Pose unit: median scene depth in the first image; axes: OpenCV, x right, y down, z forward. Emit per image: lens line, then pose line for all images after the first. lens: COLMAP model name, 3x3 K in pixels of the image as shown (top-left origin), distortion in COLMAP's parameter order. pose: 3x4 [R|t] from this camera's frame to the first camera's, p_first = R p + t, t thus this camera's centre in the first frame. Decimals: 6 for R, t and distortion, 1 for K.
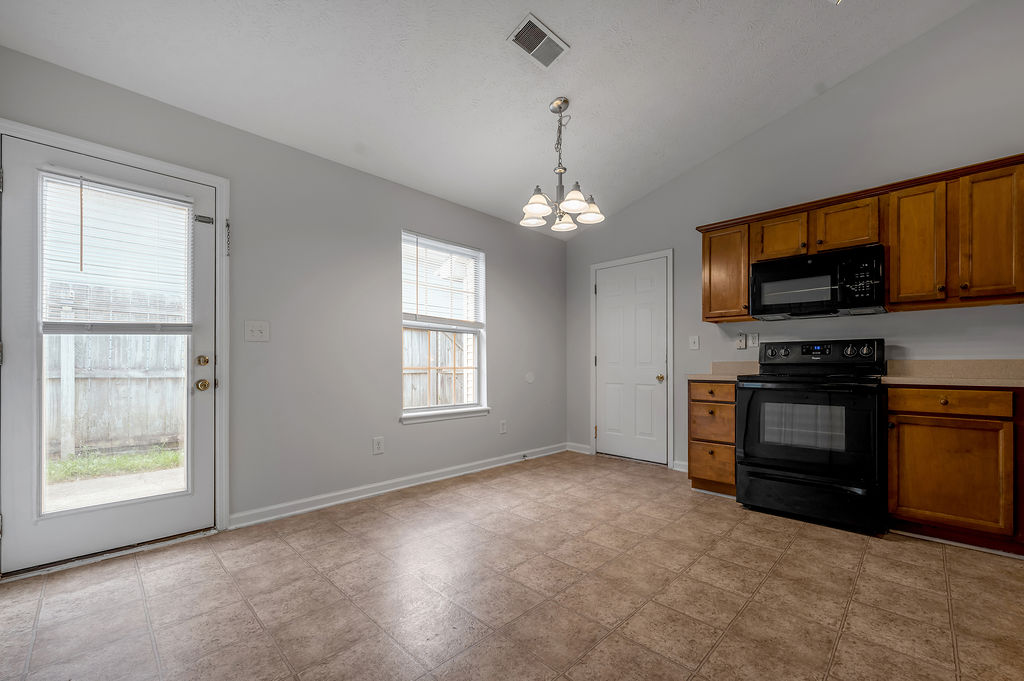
lens RADIAL K [[403.6, 0, 511.1], [0, 403.6, 401.9], [0, 0, 1]] dist [-0.111219, 0.023398]
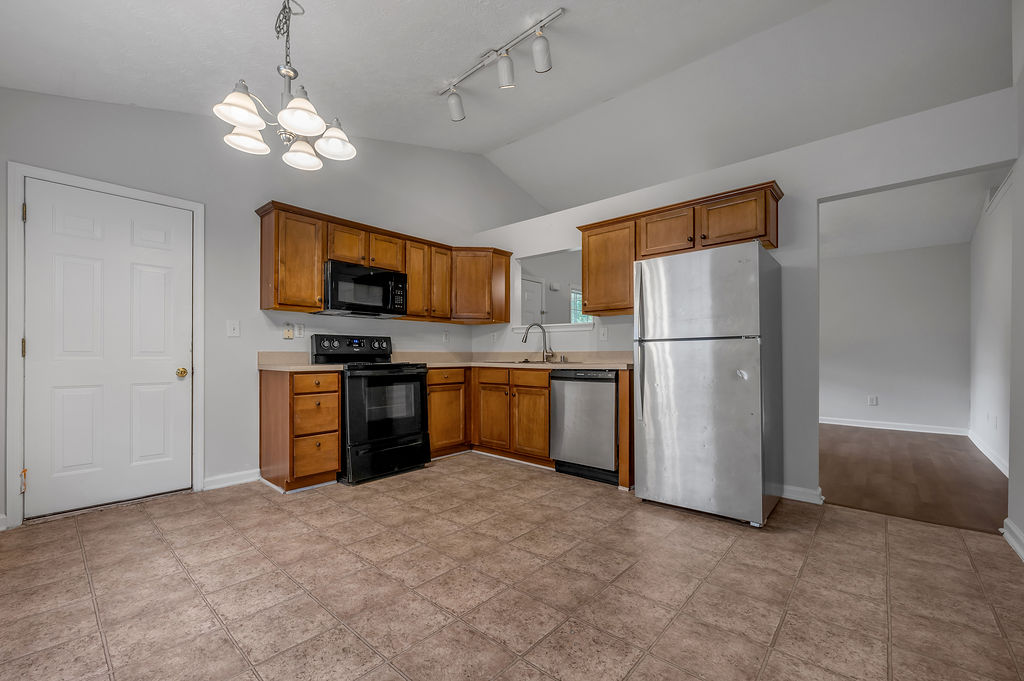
lens RADIAL K [[411.3, 0, 515.0], [0, 411.3, 360.4], [0, 0, 1]] dist [0.001576, 0.000136]
pose [[-0.091020, -0.006545, 0.995828, -0.552843], [0.084105, 0.996355, 0.014236, -0.052682], [-0.992291, 0.085049, -0.090137, 0.578737]]
